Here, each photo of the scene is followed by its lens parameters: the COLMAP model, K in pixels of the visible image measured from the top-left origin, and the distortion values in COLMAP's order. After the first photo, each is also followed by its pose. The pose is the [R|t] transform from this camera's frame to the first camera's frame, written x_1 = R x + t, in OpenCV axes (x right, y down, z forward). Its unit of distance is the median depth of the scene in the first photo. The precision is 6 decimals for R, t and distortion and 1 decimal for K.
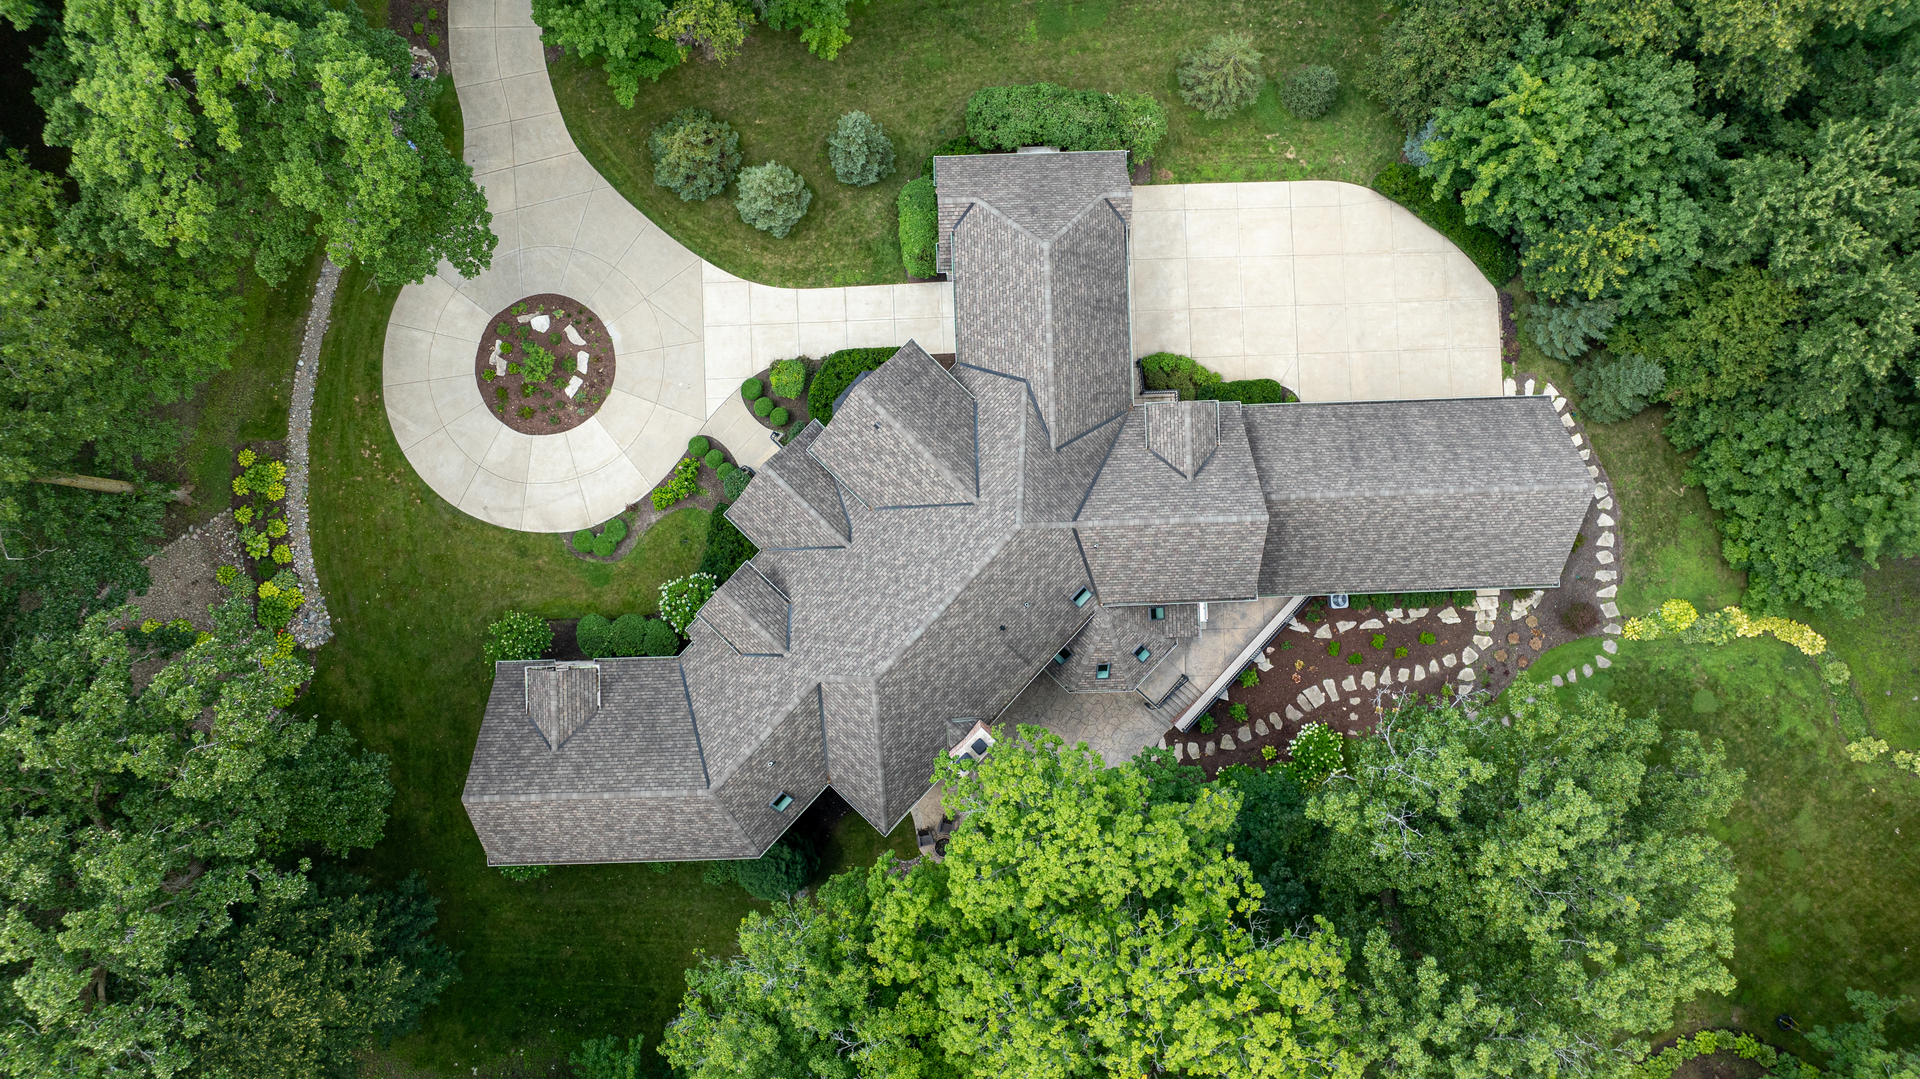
lens RADIAL K [[1356.9, 0, 960.0], [0, 1356.9, 539.5], [0, 0, 1]] dist [-0.002841, -0.001144]
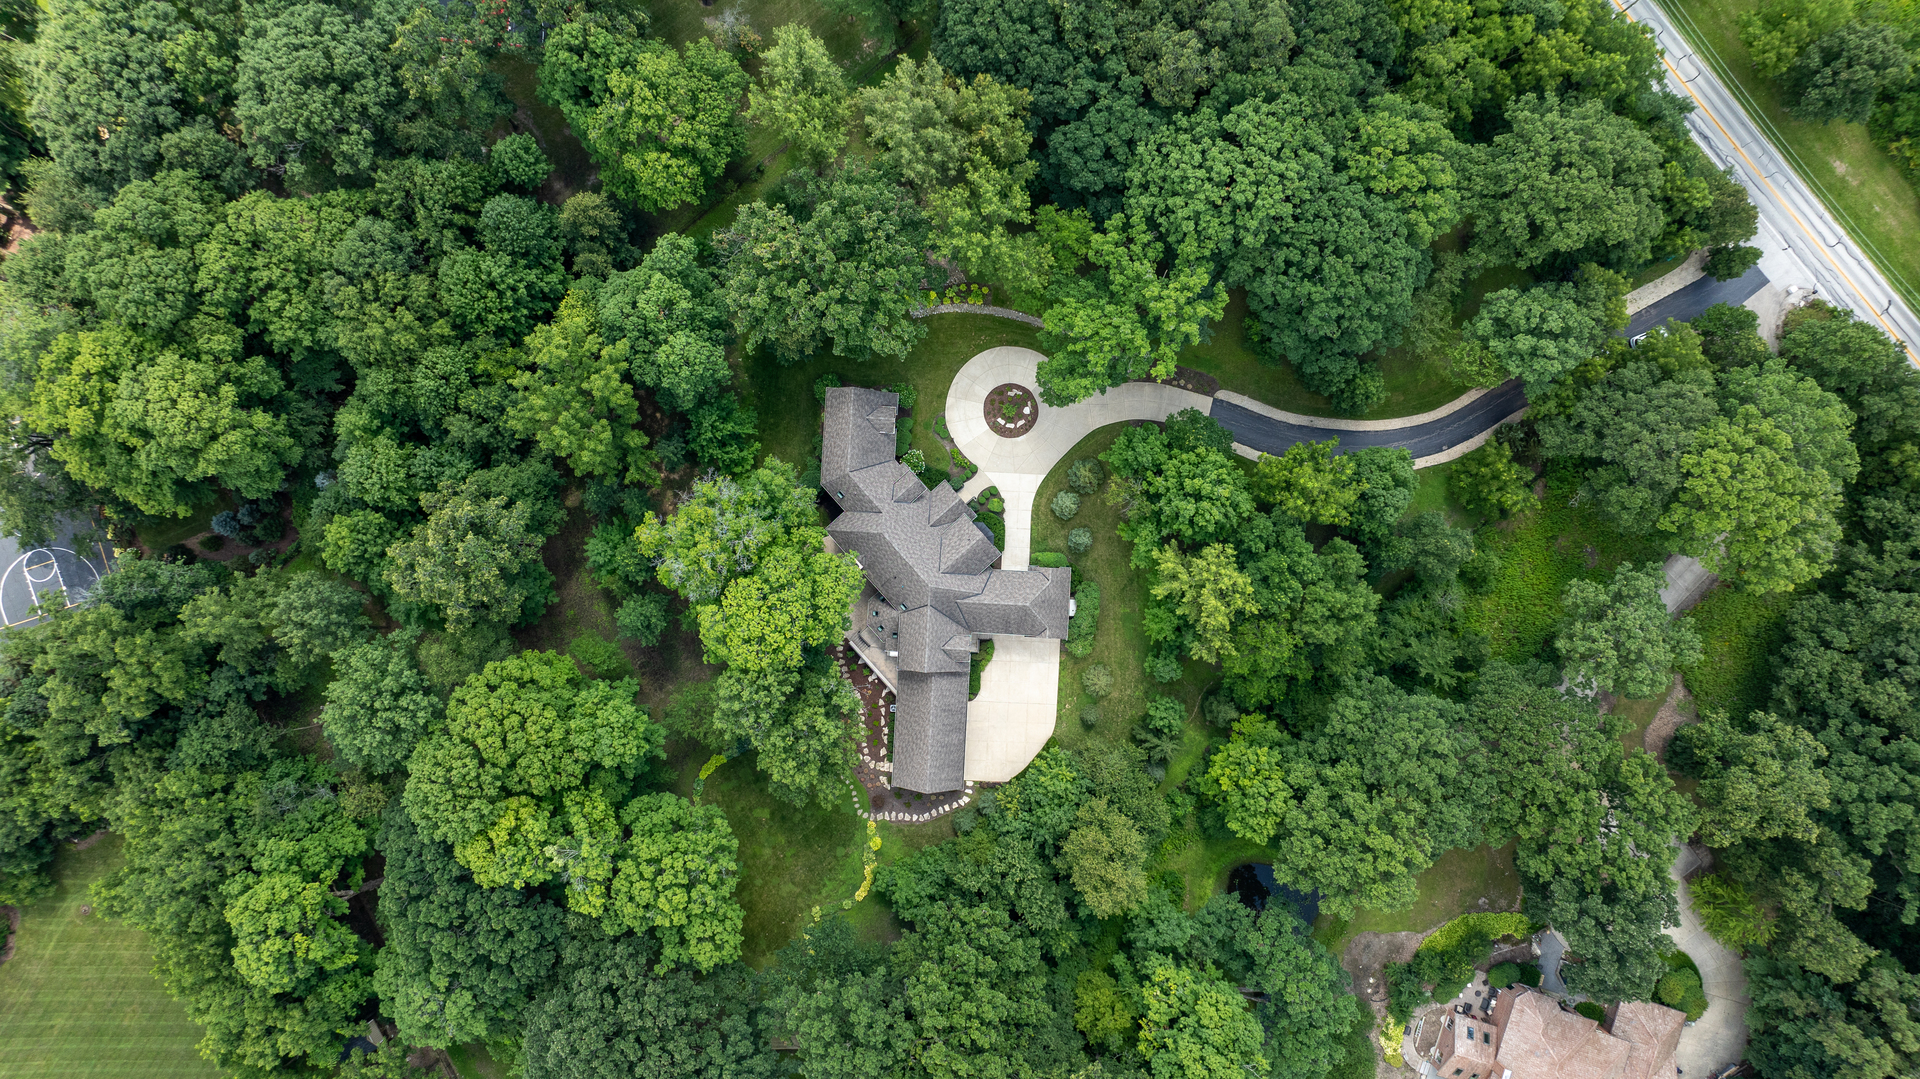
lens RADIAL K [[1356.9, 0, 960.0], [0, 1356.9, 539.5], [0, 0, 1]] dist [-0.002841, -0.001144]
pose [[-0.086097, 0.996159, -0.015982, -0.012497], [-0.996283, -0.086128, -0.001263, -0.050984], [-0.002635, 0.015814, 0.999871, -1.590697]]
